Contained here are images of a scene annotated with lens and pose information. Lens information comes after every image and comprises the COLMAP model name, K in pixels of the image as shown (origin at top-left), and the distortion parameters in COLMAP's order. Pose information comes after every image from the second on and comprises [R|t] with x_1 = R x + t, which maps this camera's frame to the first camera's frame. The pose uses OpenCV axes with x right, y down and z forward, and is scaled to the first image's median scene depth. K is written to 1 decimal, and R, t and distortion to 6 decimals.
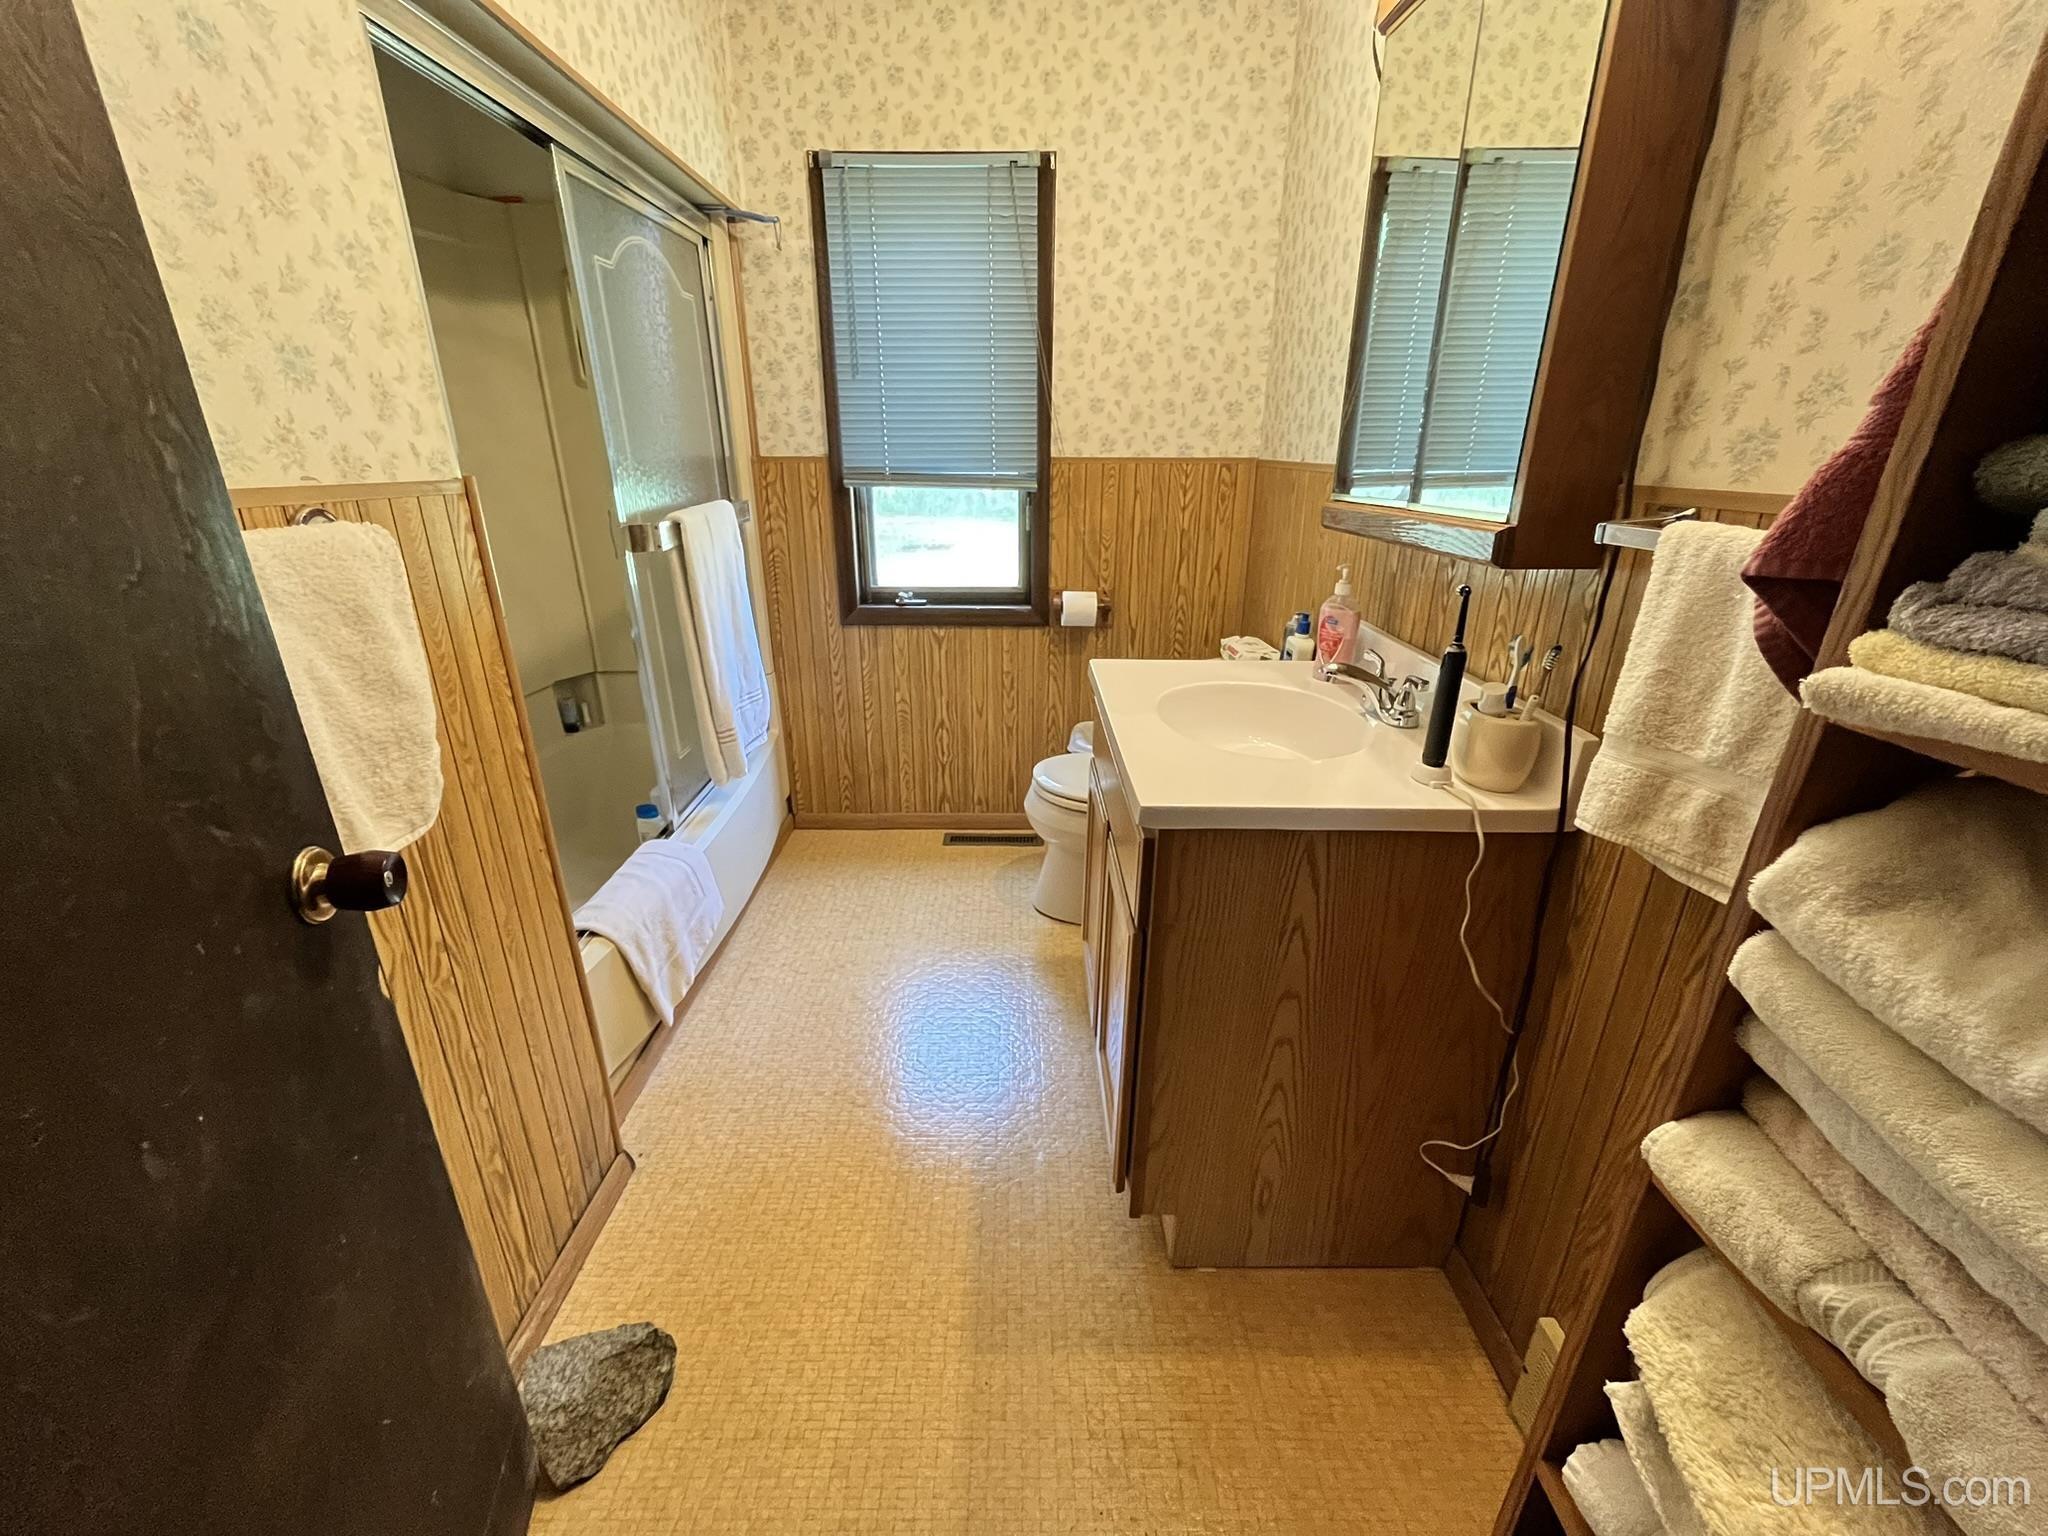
lens RADIAL K [[828.1, 0, 1021.0], [0, 828.1, 767.1], [0, 0, 1]] dist [-0.004078, -0.000765]
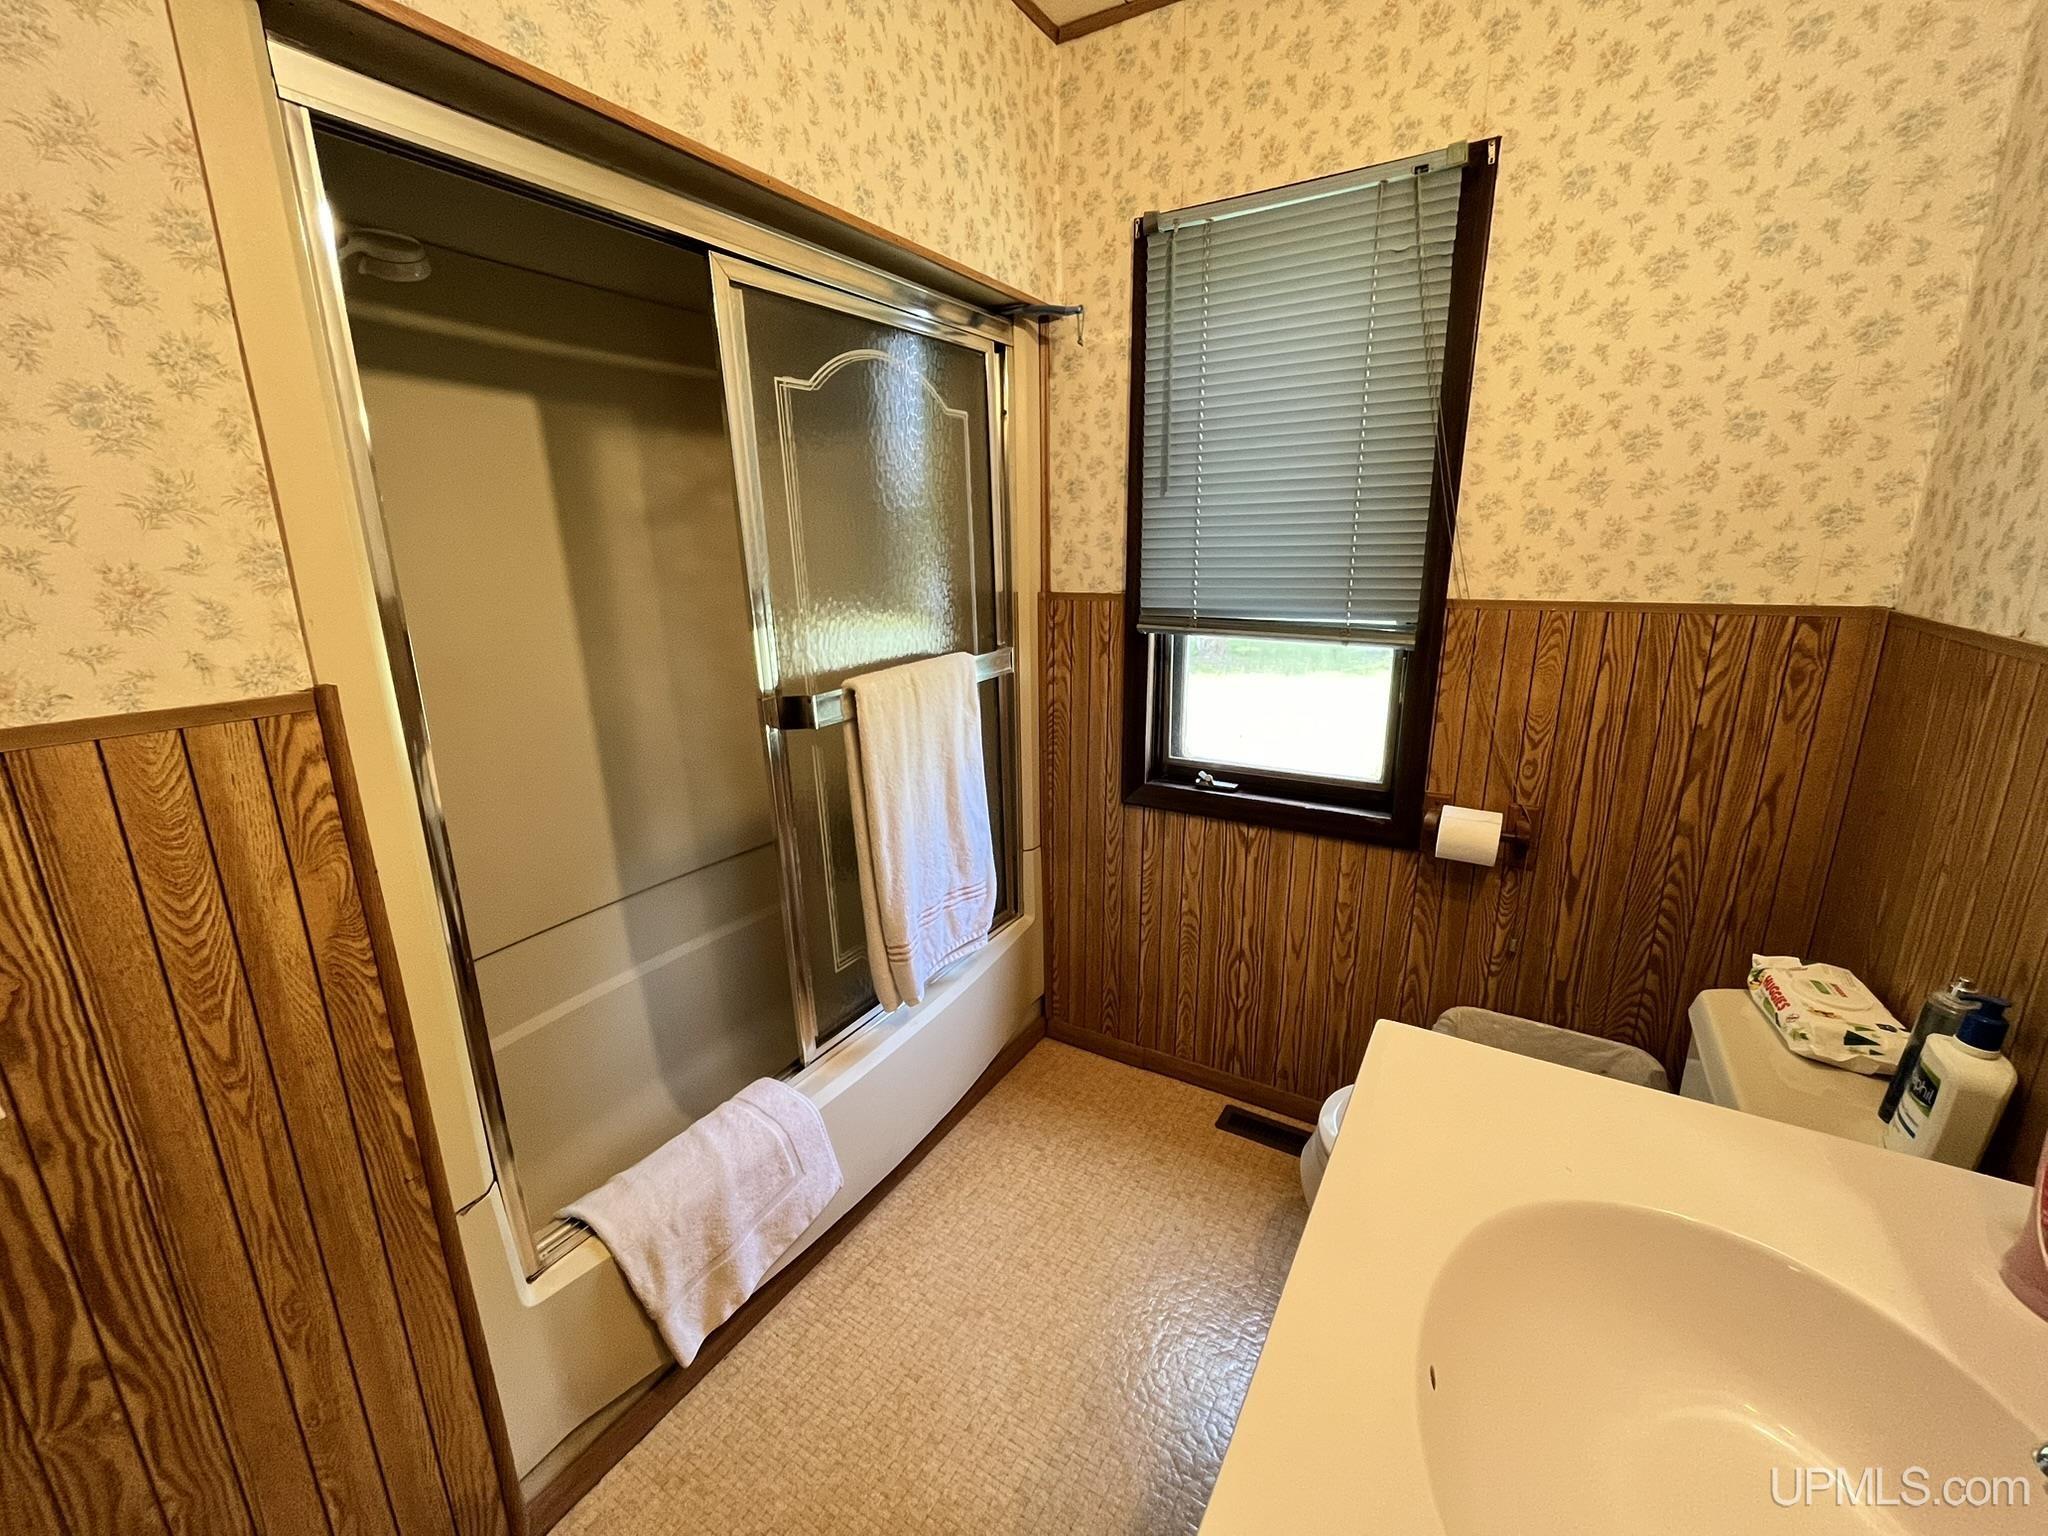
lens RADIAL K [[828.1, 0, 1021.0], [0, 828.1, 767.1], [0, 0, 1]] dist [-0.004078, -0.000765]
pose [[0.851758, 0.120784, -0.509823, 0.099652], [-0.173515, 0.983182, -0.056962, -0.157113], [0.494369, 0.136980, 0.858391, 0.313349]]
